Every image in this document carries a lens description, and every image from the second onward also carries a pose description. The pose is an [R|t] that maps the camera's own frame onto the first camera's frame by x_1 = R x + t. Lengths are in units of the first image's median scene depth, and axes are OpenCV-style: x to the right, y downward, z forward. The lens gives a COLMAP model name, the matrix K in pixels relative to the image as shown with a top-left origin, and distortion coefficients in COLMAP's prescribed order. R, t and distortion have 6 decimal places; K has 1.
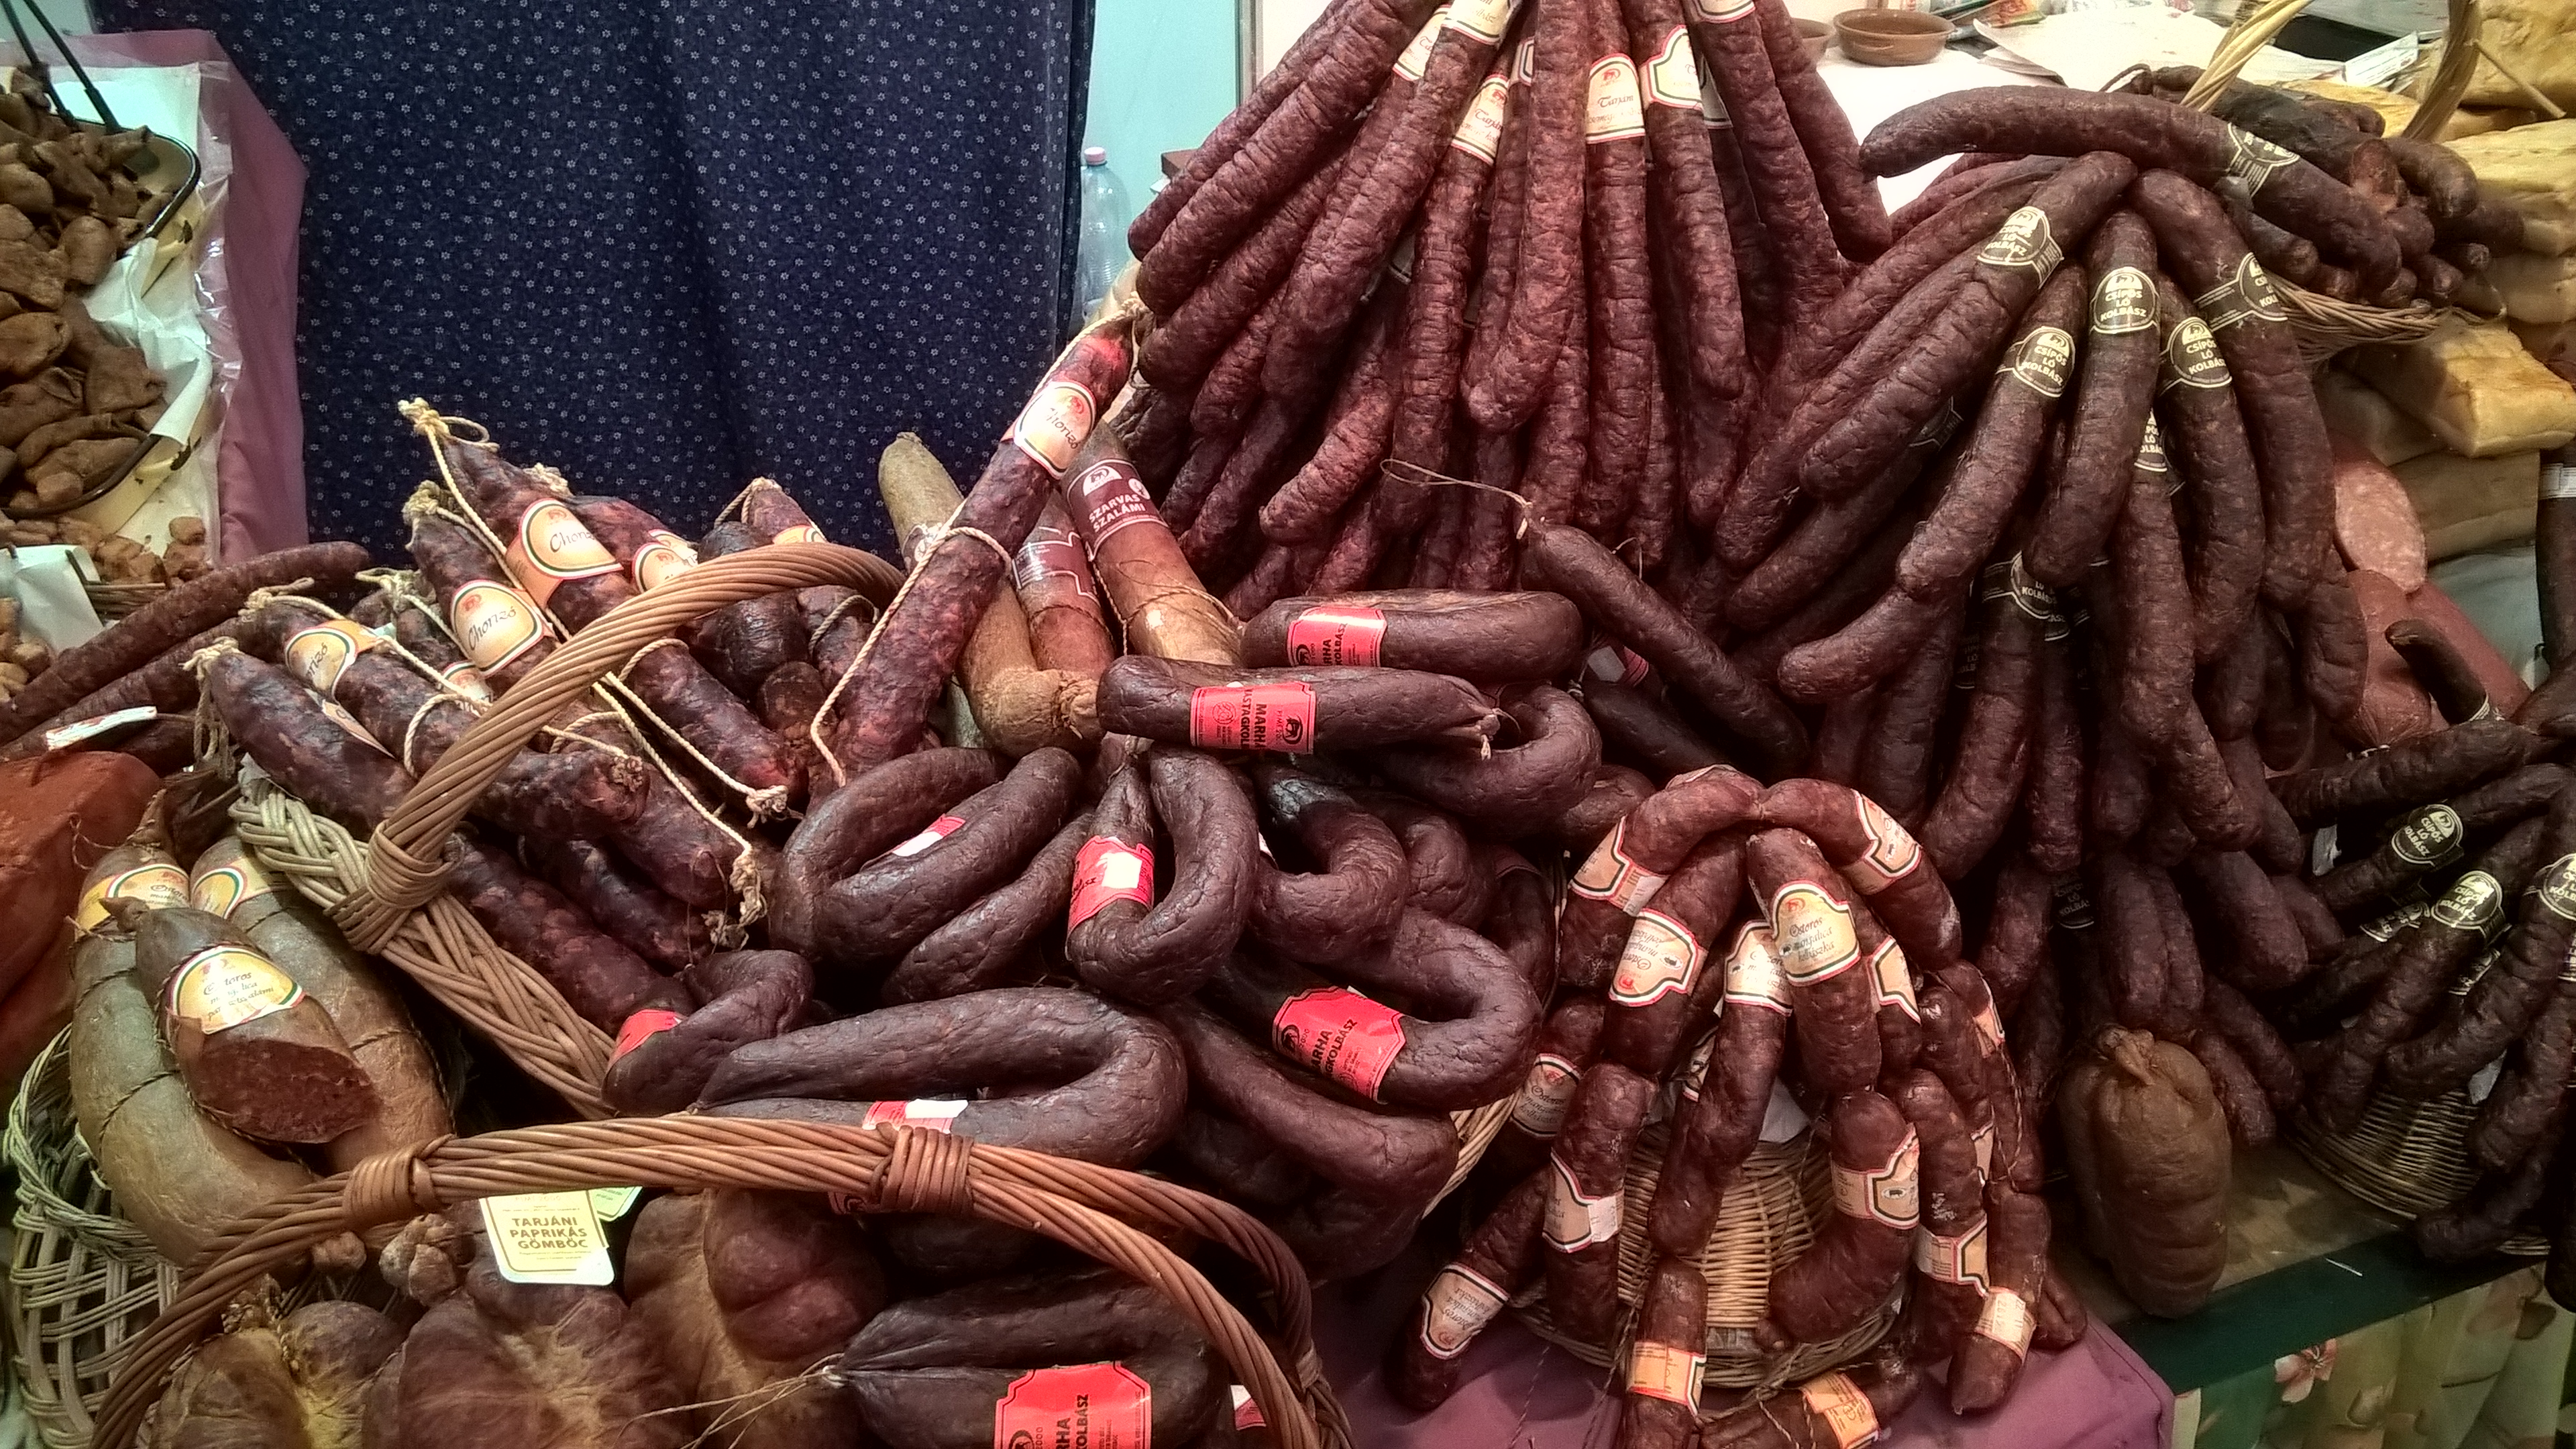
lens RADIAL K [[1949.2, 0, 1334.4], [0, 1949.2, 720.2], [0, 0, 1]] dist [0.031626, -0.058634]
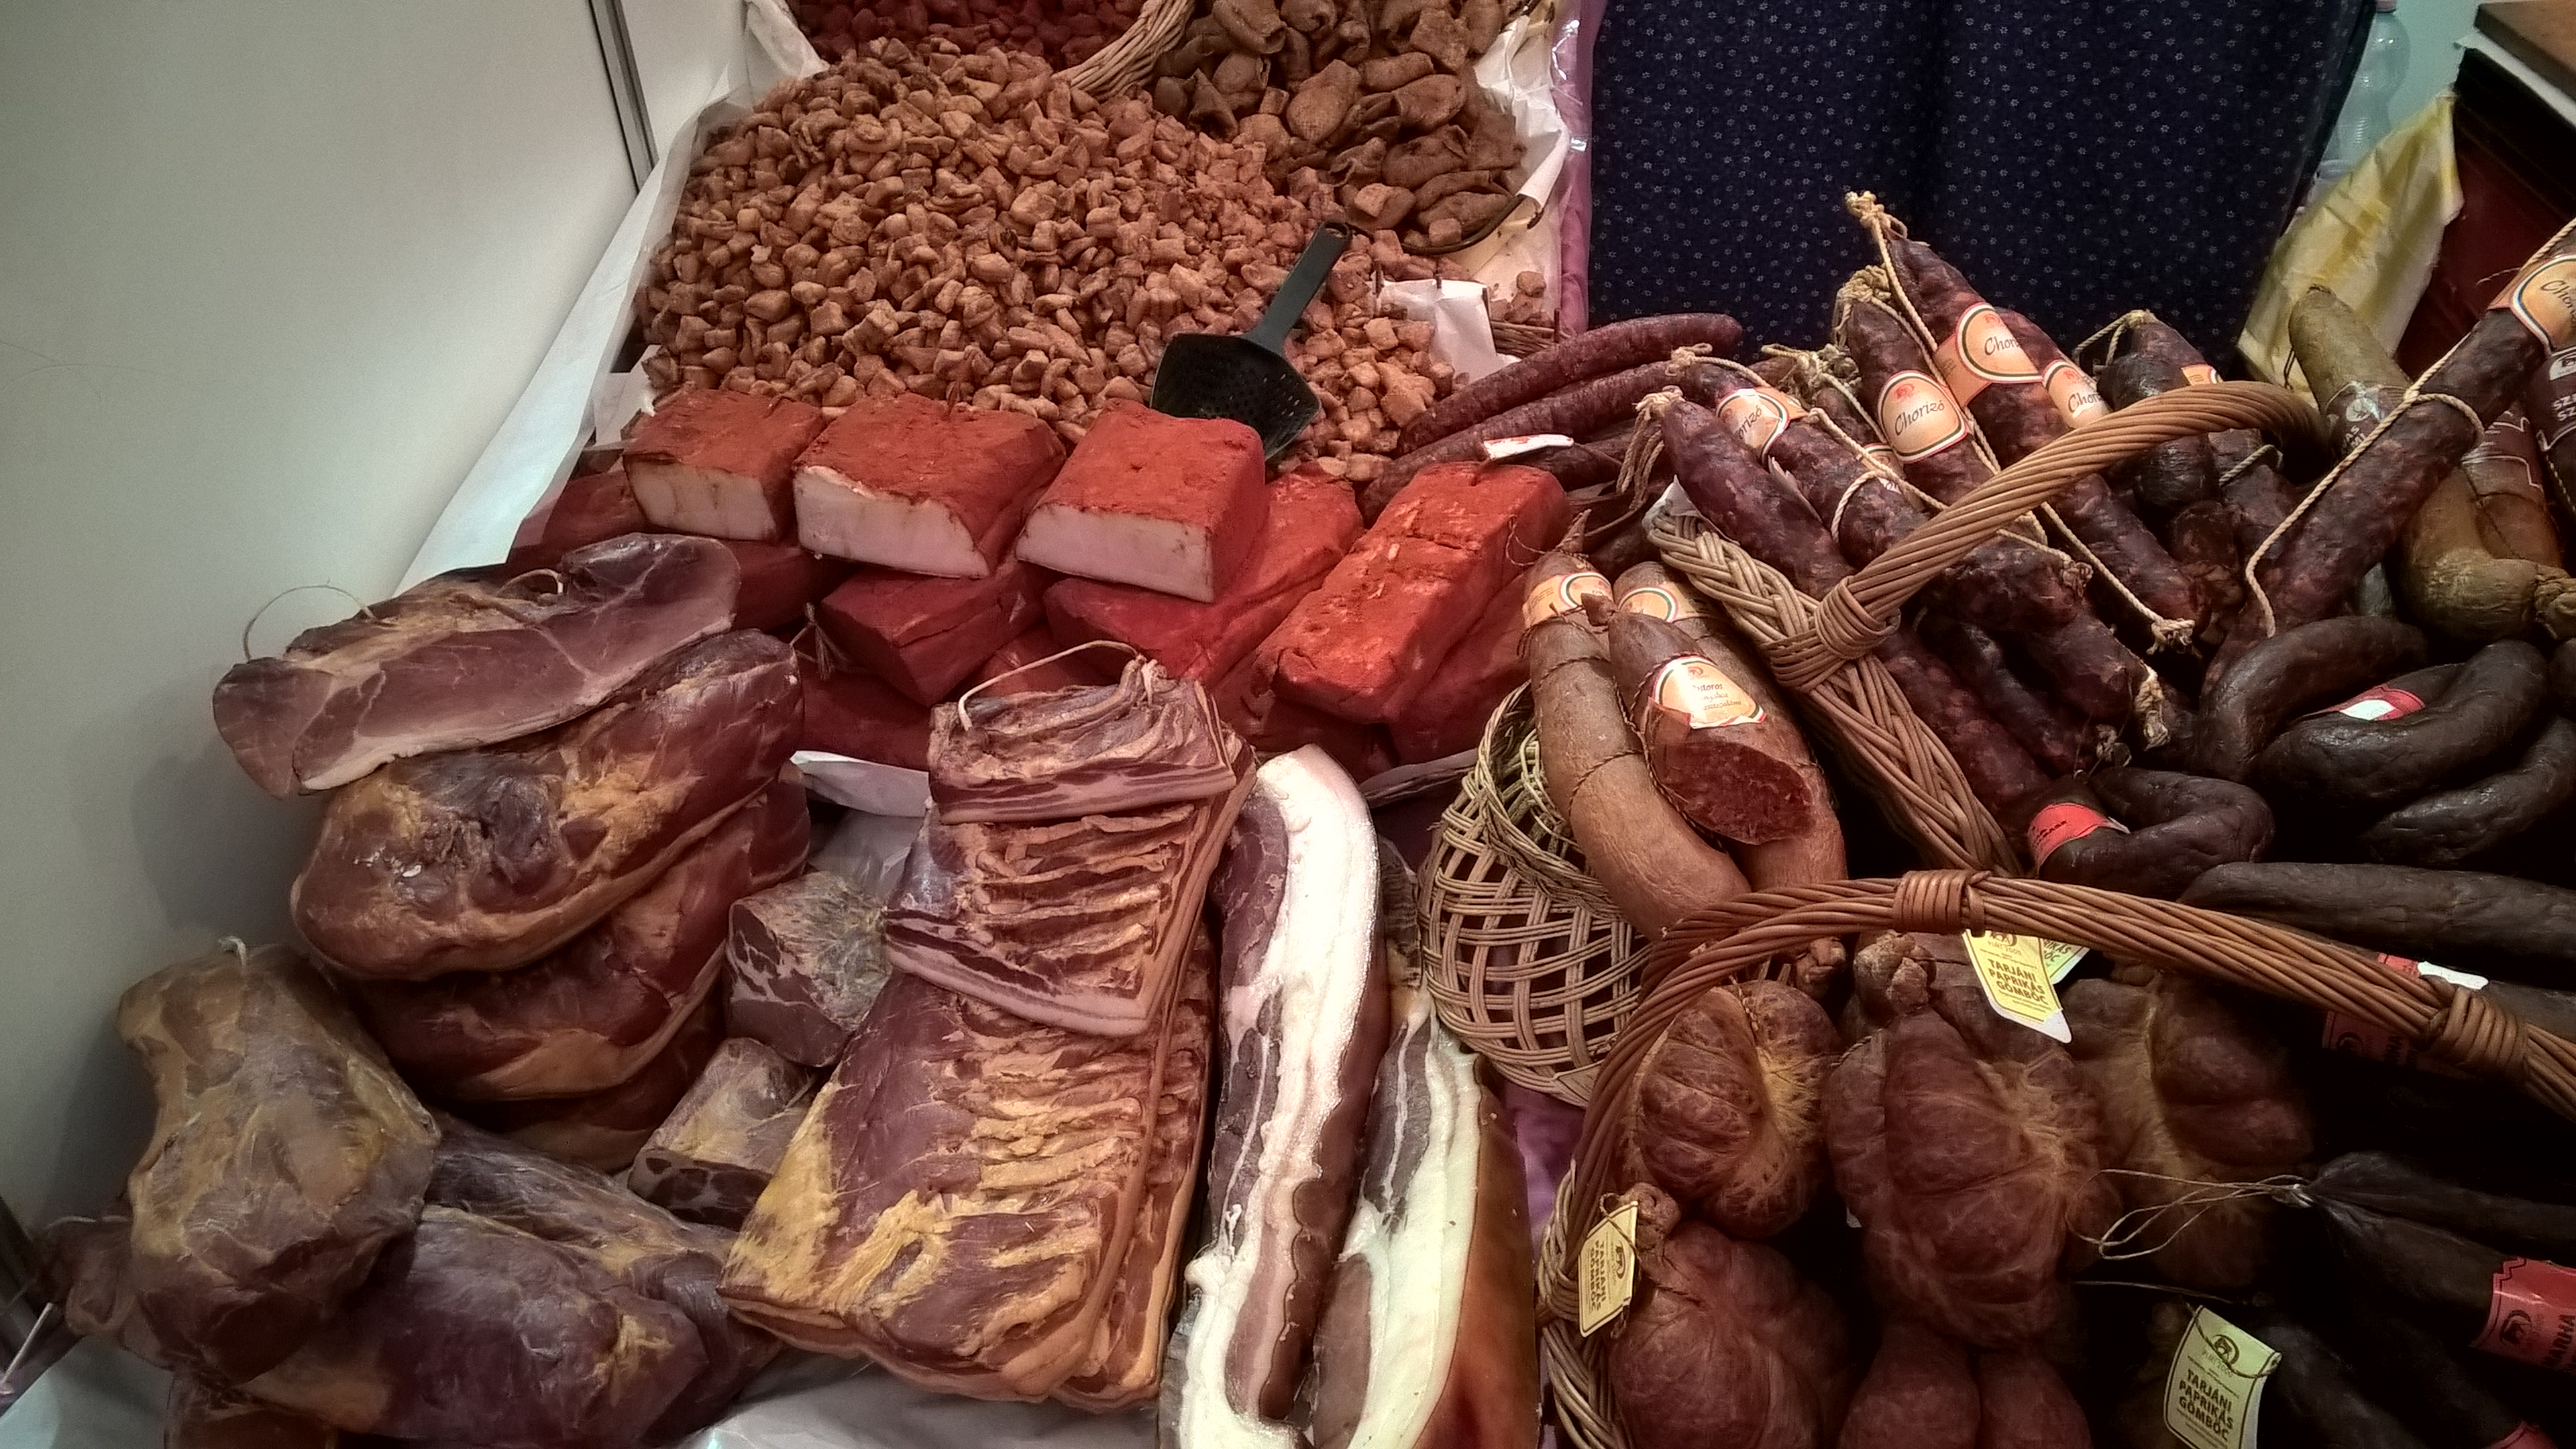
lens RADIAL K [[1949.2, 0, 1334.4], [0, 1949.2, 720.2], [0, 0, 1]] dist [0.031626, -0.058634]
pose [[0.870384, 0.232956, -0.433778, -0.219079], [-0.196278, 0.972127, 0.128234, 0.041314], [0.451560, -0.026472, 0.891848, -0.104113]]
